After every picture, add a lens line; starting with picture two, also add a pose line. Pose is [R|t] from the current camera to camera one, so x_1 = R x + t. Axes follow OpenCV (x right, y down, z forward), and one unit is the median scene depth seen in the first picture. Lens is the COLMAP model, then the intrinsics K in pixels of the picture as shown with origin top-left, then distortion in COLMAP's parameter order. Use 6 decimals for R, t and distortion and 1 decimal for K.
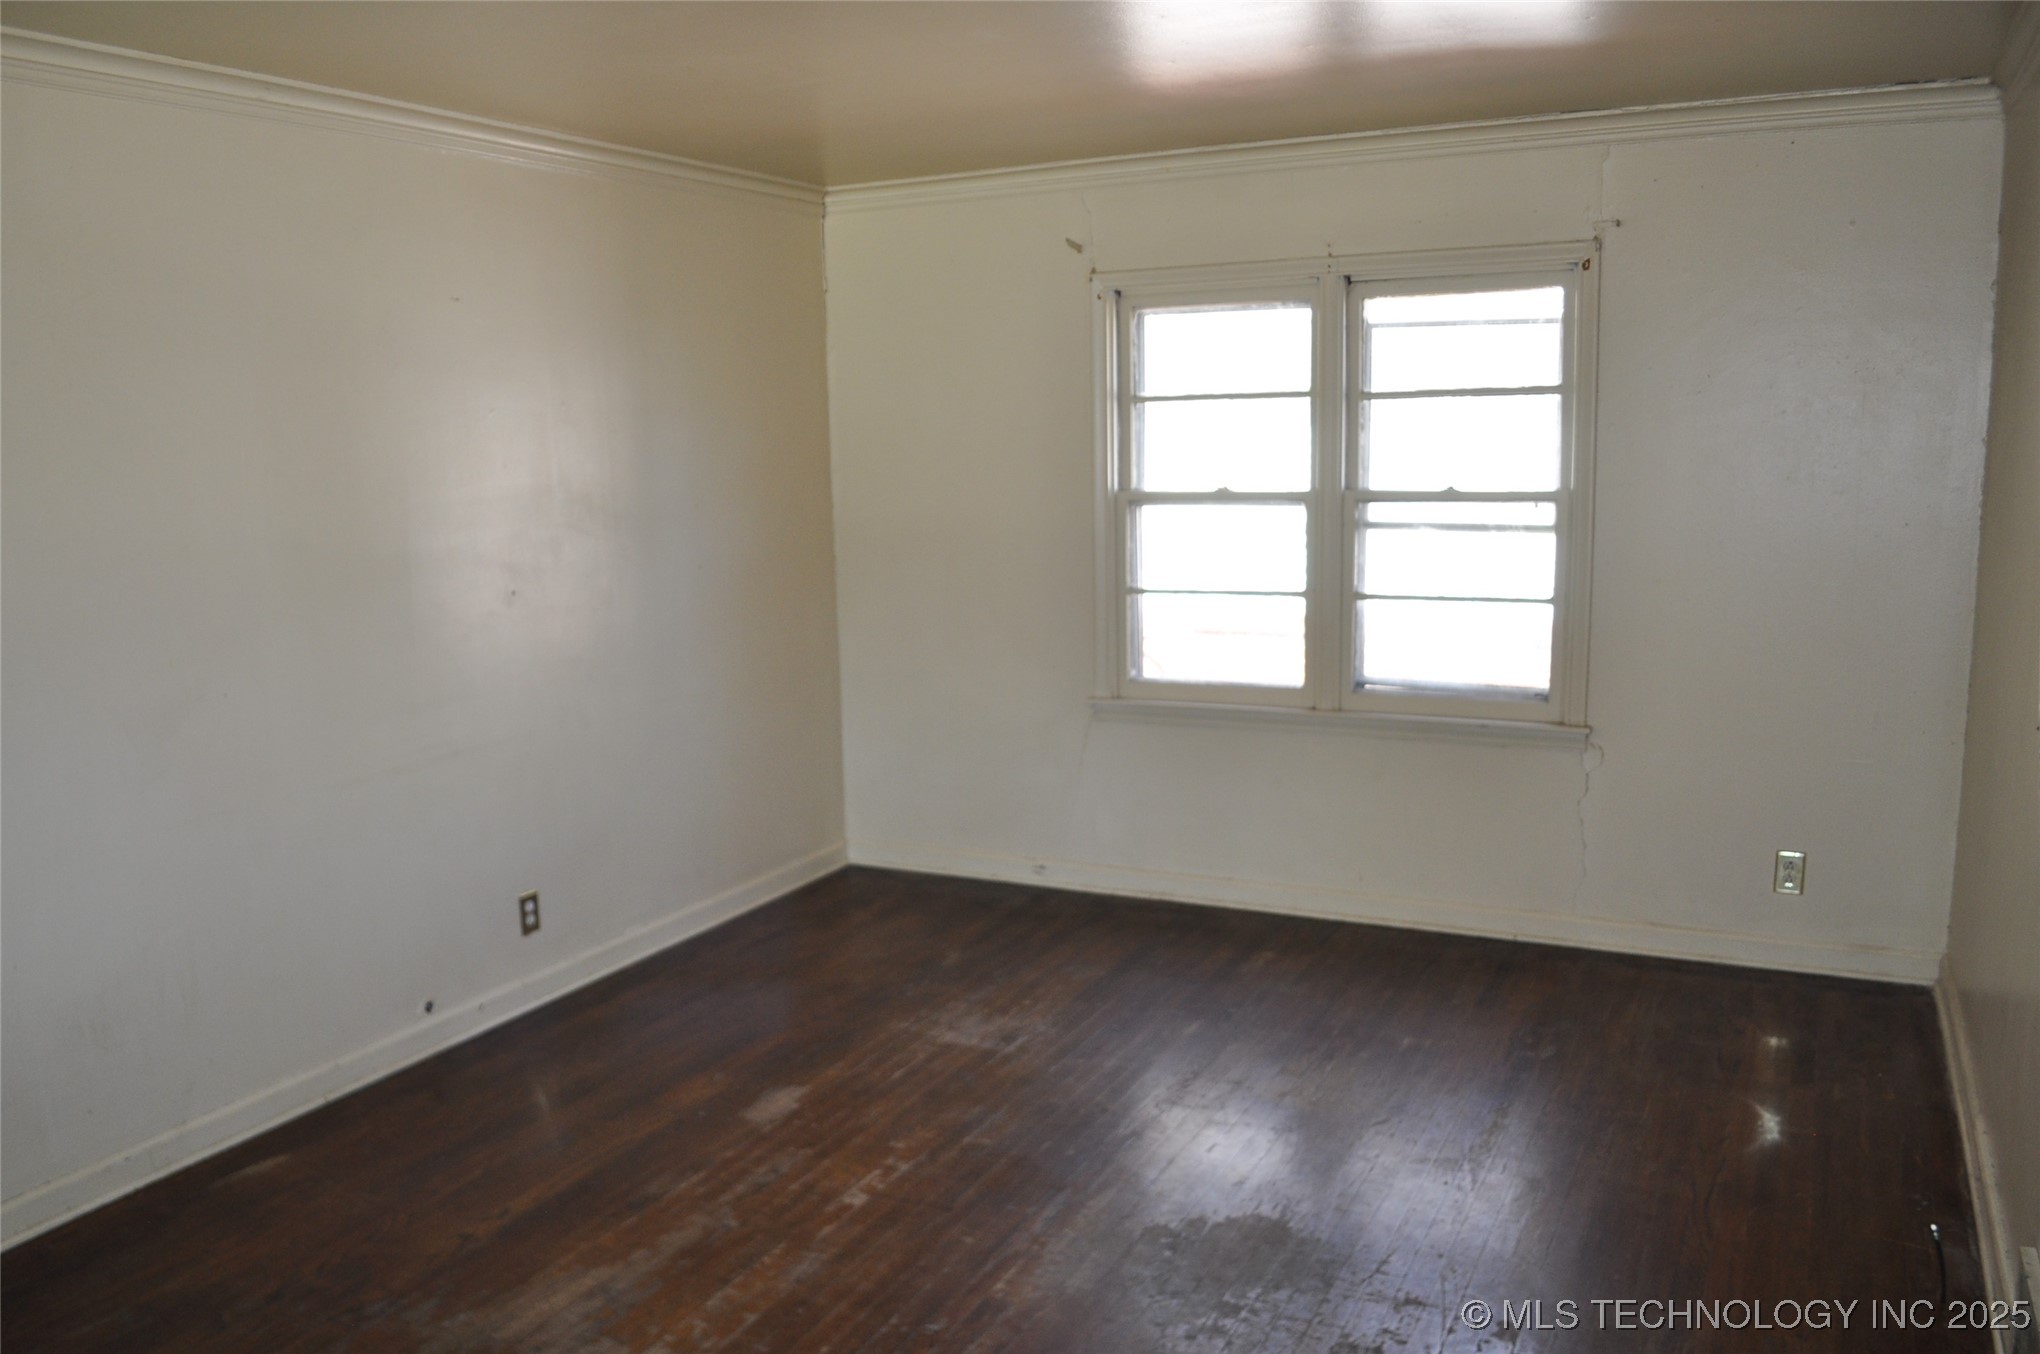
lens RADIAL K [[1608.2, 0, 1006.7], [0, 1608.2, 680.5], [0, 0, 1]] dist [-0.101404, 0.036070]
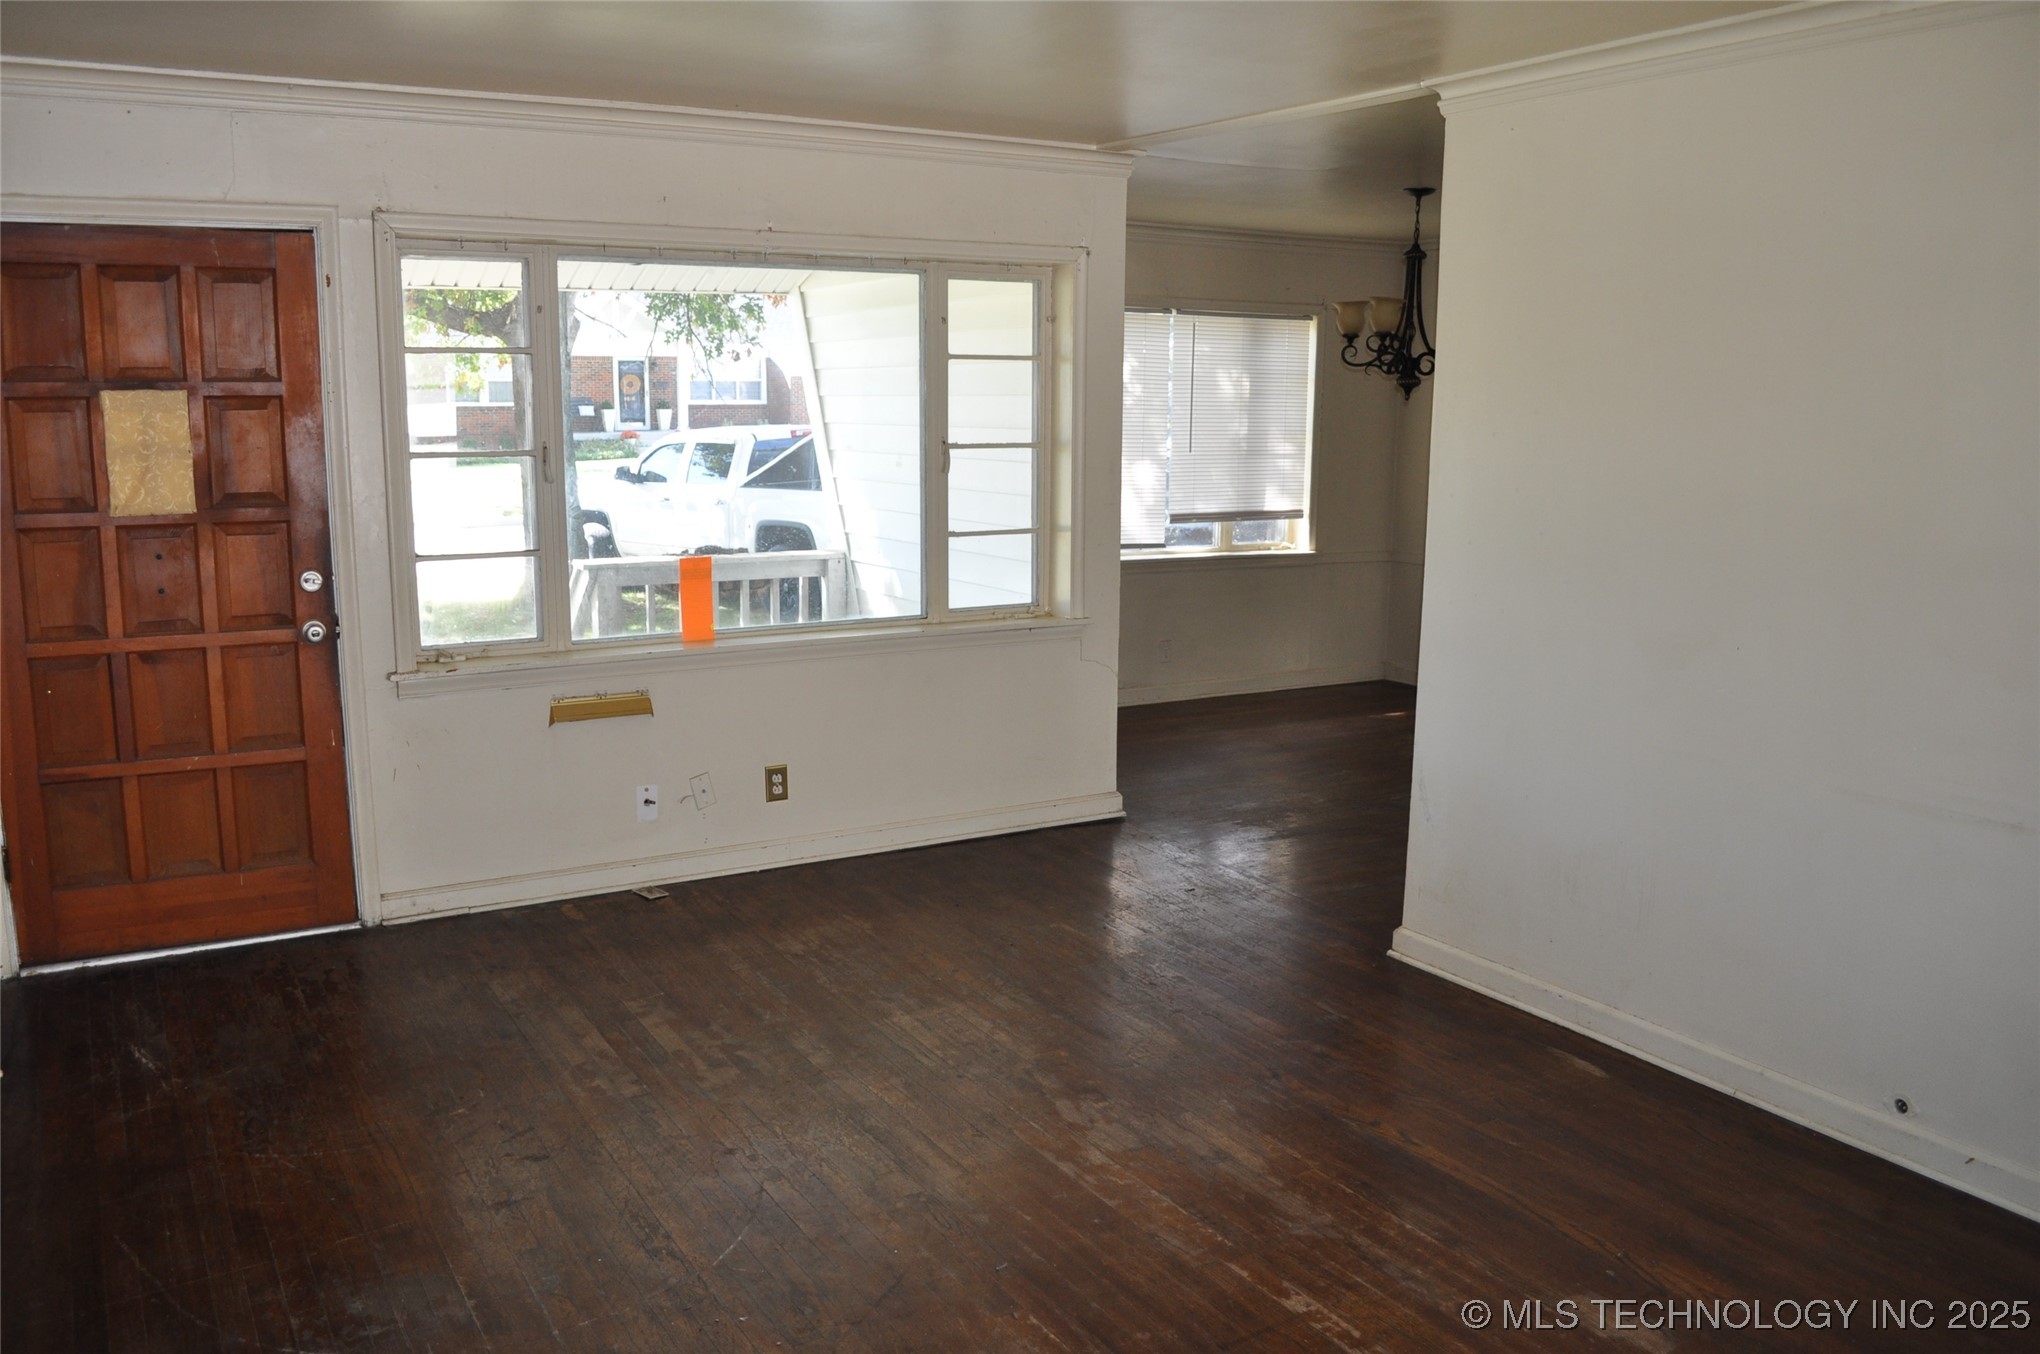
lens RADIAL K [[1608.2, 0, 1006.7], [0, 1608.2, 680.5], [0, 0, 1]] dist [-0.101404, 0.036070]
pose [[-0.534905, 0.174599, -0.826675, 0.634420], [-0.117553, 0.953521, 0.277453, -0.214037], [0.836695, 0.245589, -0.489518, 1.195147]]
